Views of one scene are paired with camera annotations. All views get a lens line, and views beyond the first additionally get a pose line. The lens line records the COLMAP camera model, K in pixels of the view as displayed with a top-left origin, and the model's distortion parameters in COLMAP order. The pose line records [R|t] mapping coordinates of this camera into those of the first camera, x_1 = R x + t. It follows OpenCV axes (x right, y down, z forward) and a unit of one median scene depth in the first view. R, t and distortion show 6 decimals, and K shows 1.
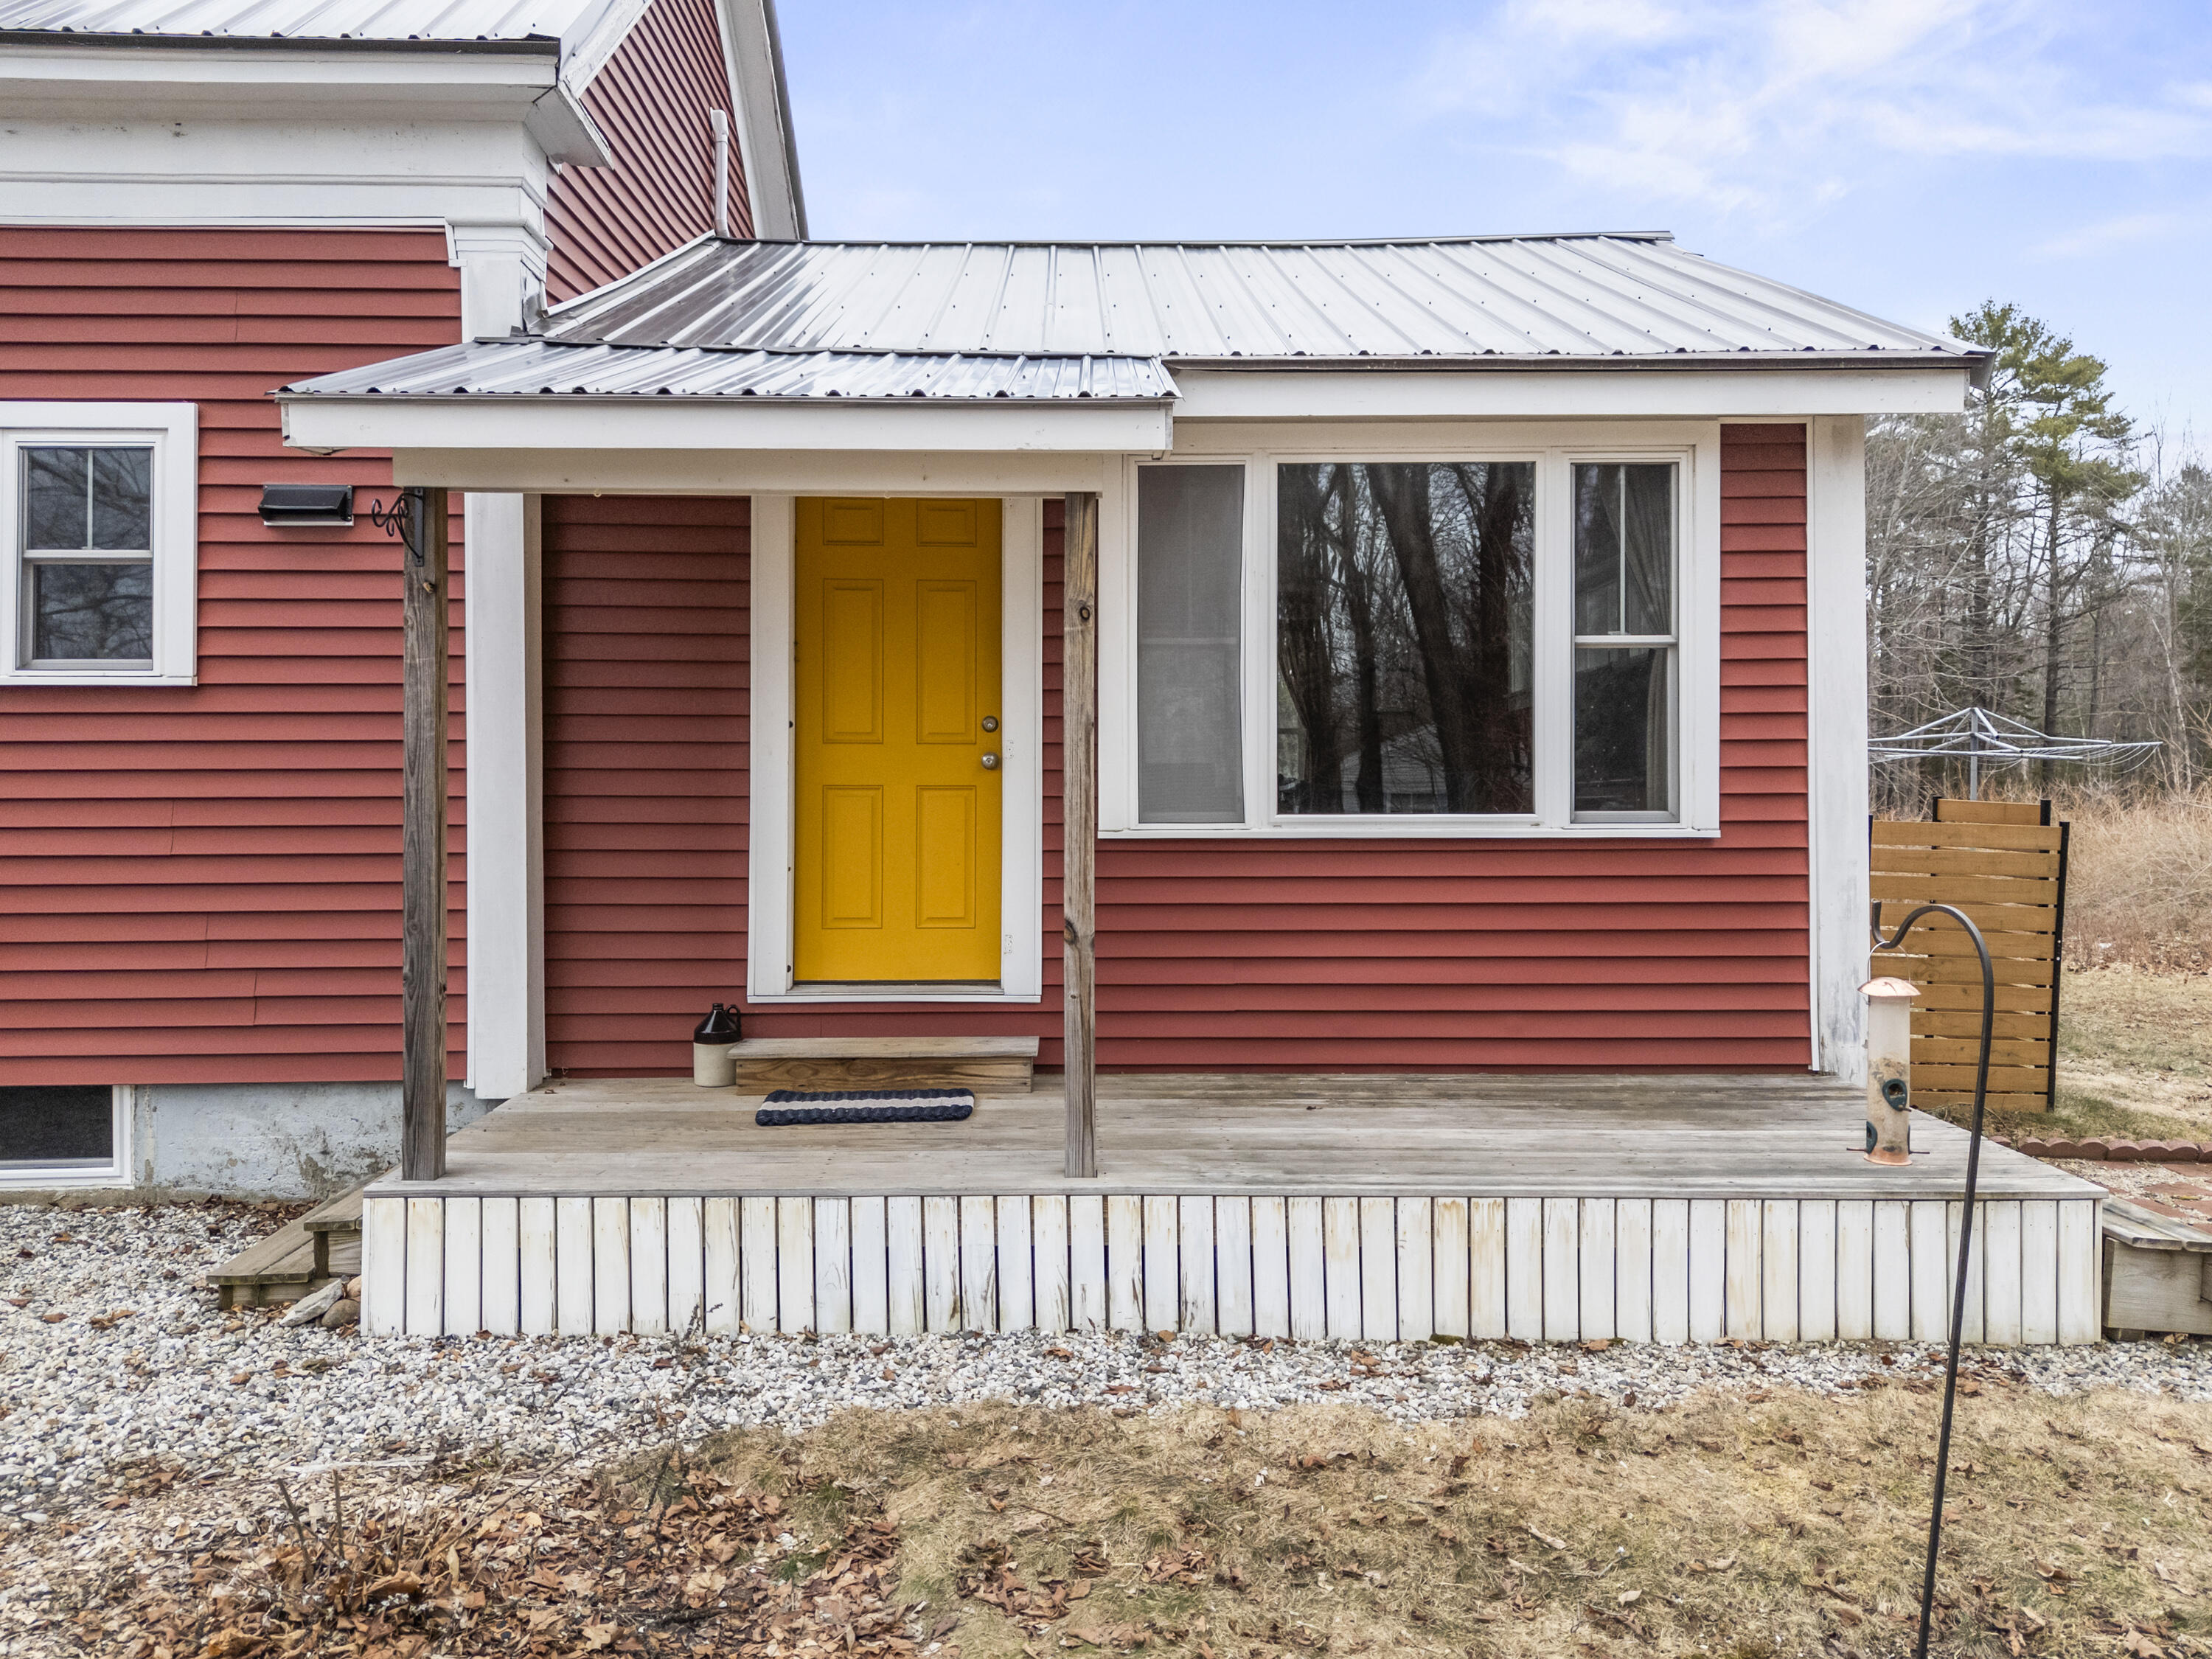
lens RADIAL K [[1636.5, 0, 1105.4], [0, 1636.5, 804.4], [0, 0, 1]] dist [0.076950, -0.063218]
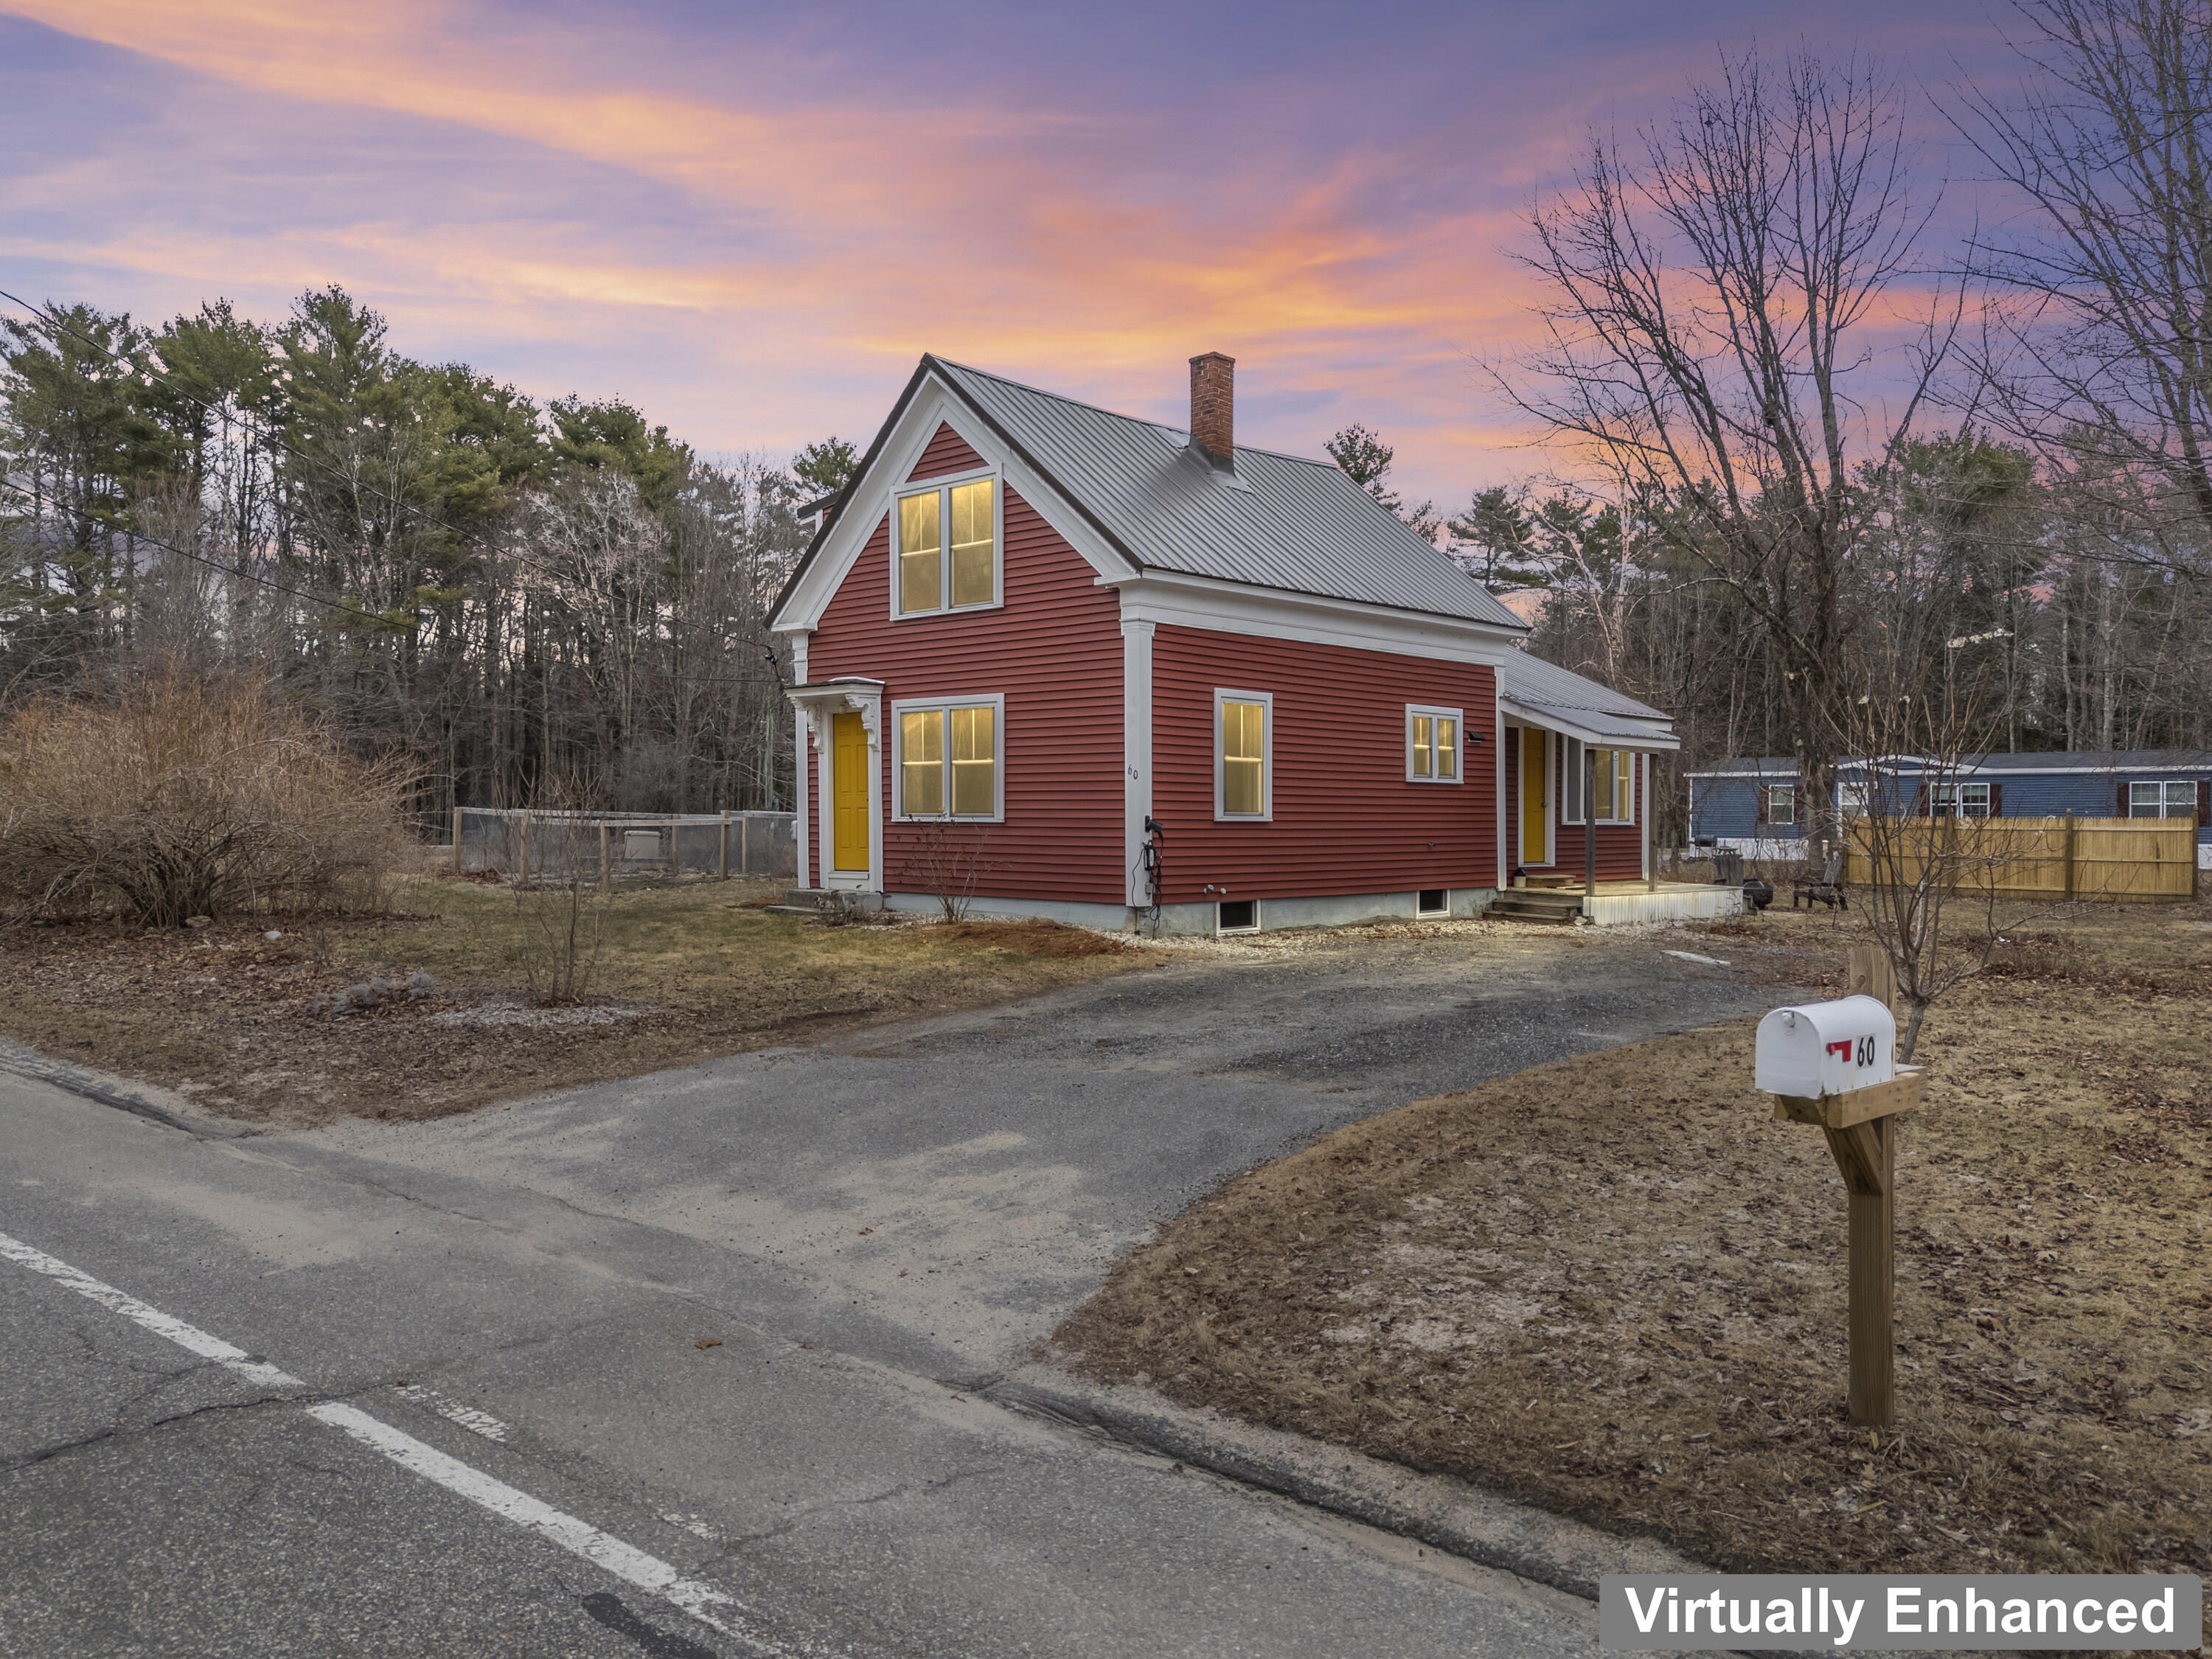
lens RADIAL K [[1626.6, 0, 1098.7], [0, 1626.6, 827.3], [0, 0, 1]] dist [0.084130, -0.076049]
pose [[0.693606, 0.002802, 0.720349, -3.764766], [-0.010074, 0.999932, 0.005810, 0.014911], [-0.720284, -0.011287, 0.693588, -0.978016]]
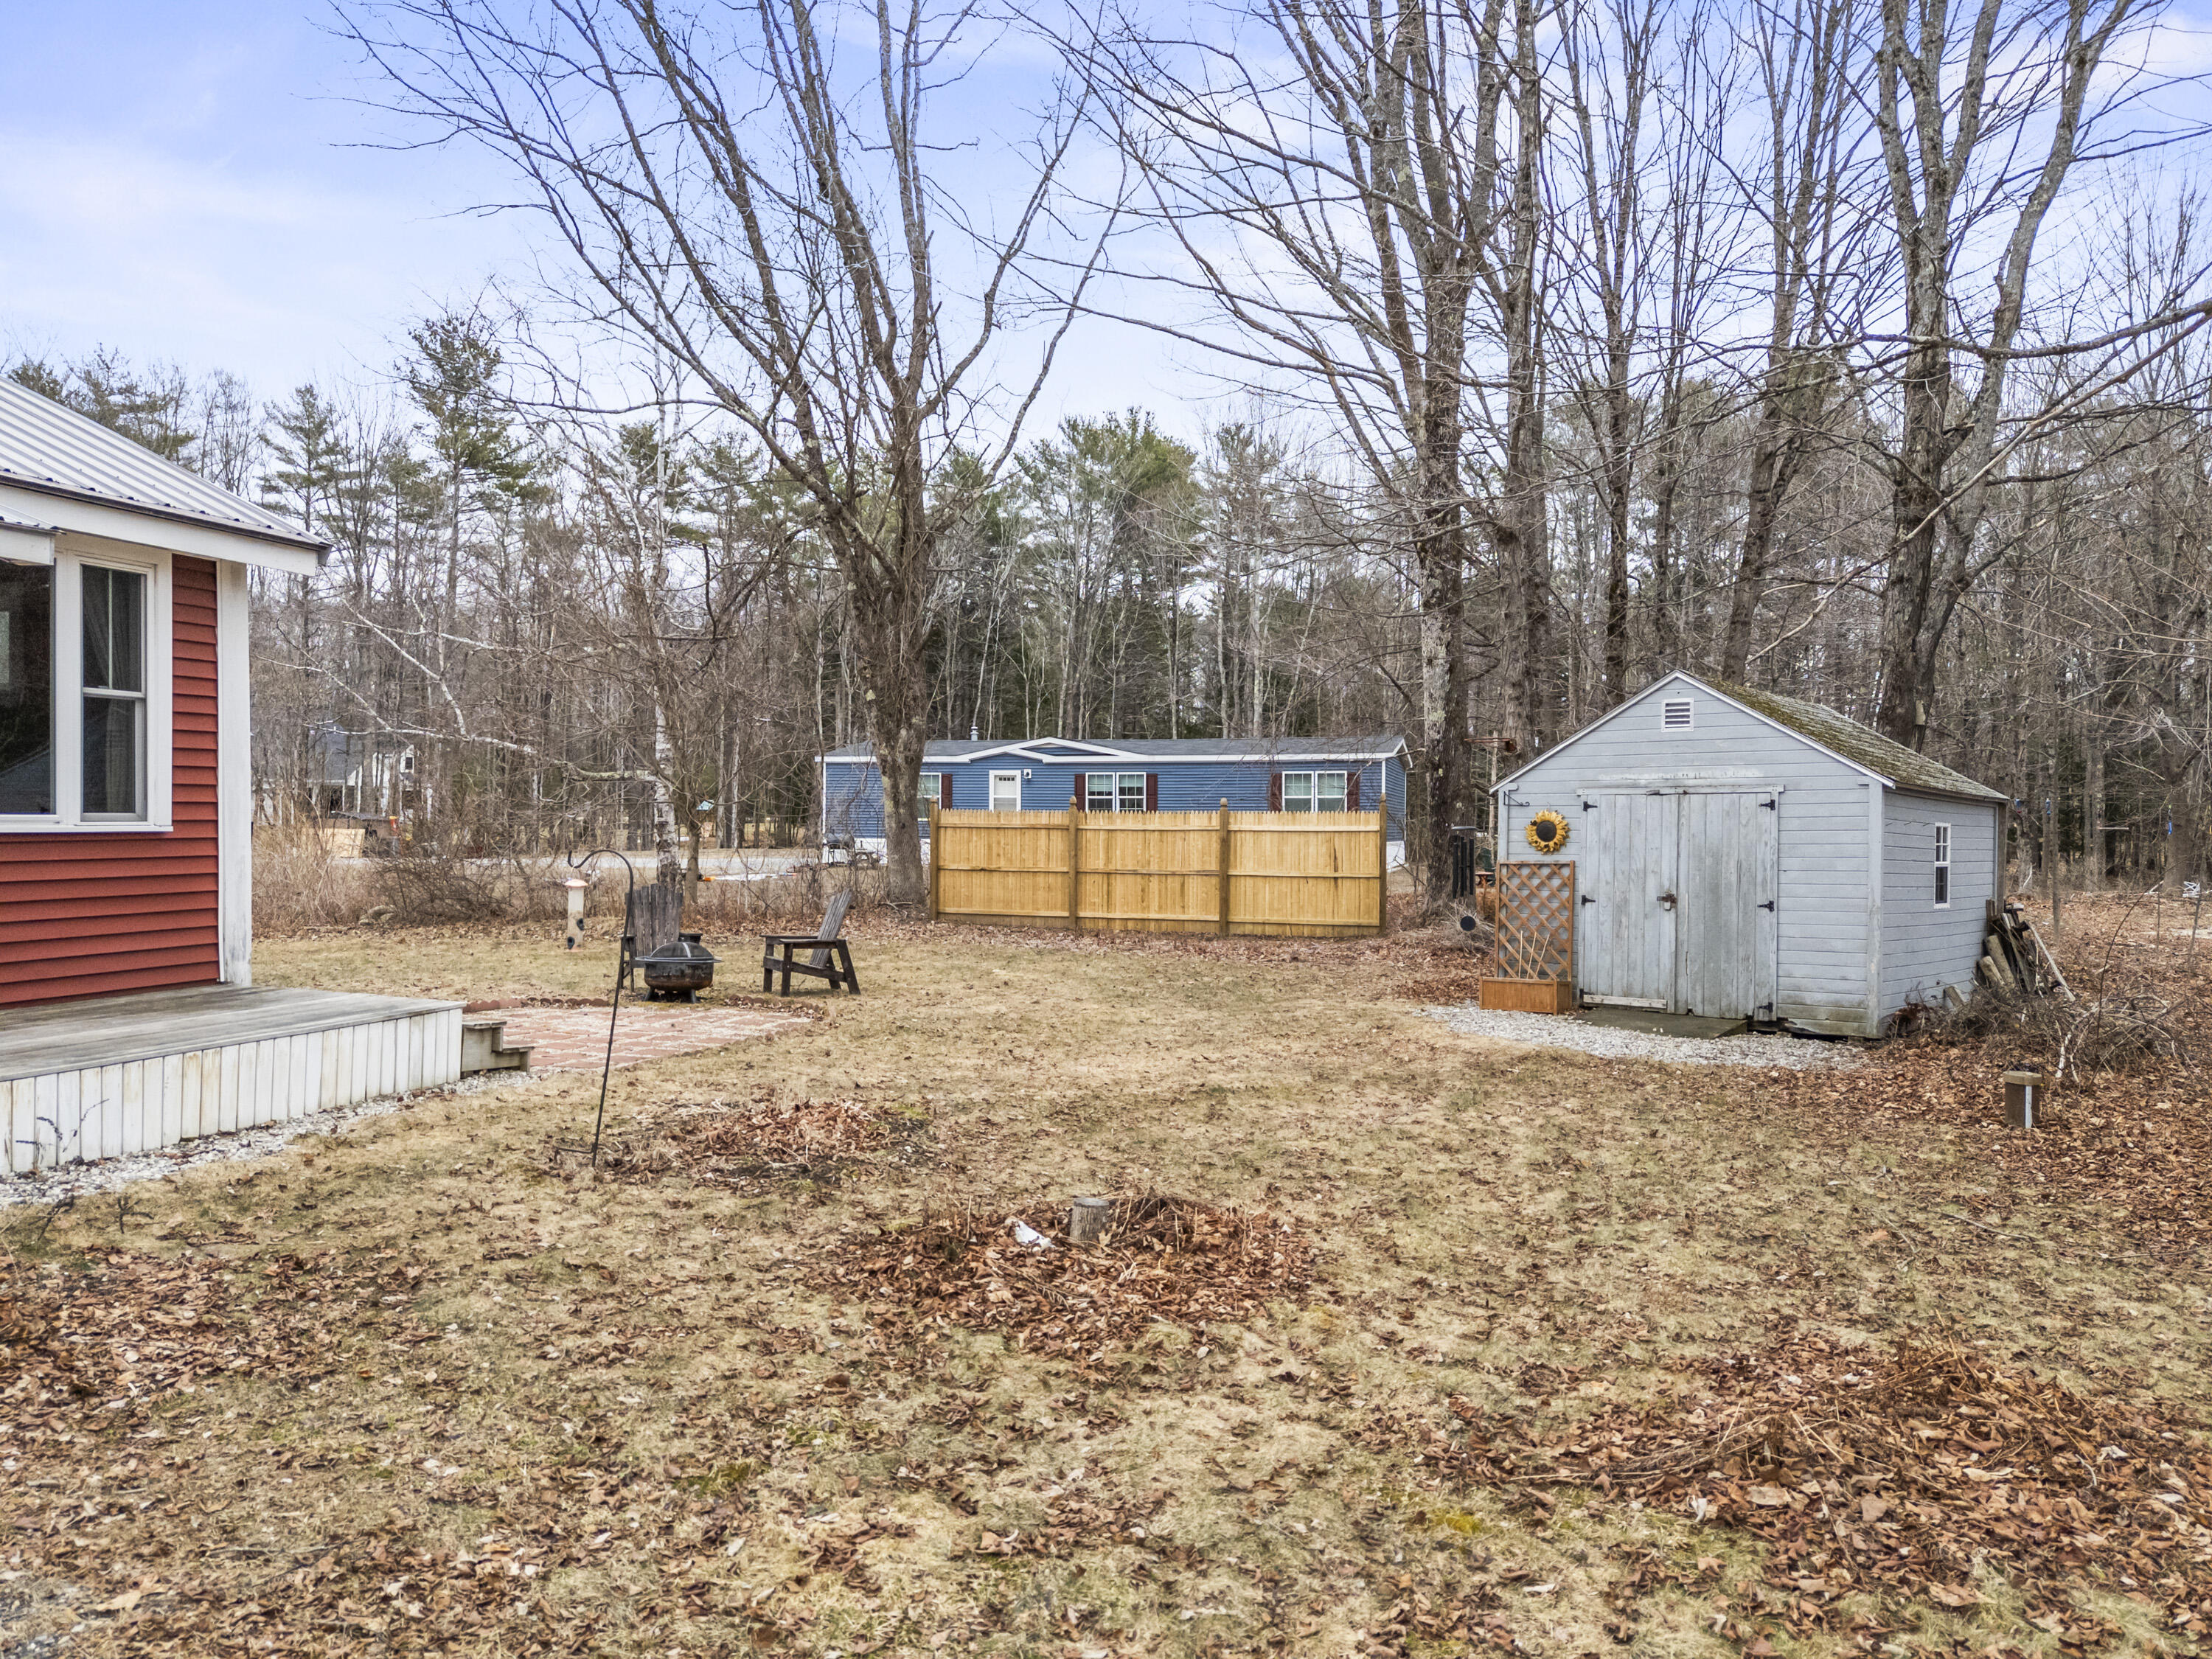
lens RADIAL K [[1622.4, 0, 1106.0], [0, 1622.4, 829.5], [0, 0, 1]] dist [0.042950, -0.002876]
pose [[0.305055, -0.002900, 0.952330, -0.812031], [-0.008616, 0.999946, 0.005805, 0.002446], [-0.952296, -0.009976, 0.305014, -0.264427]]
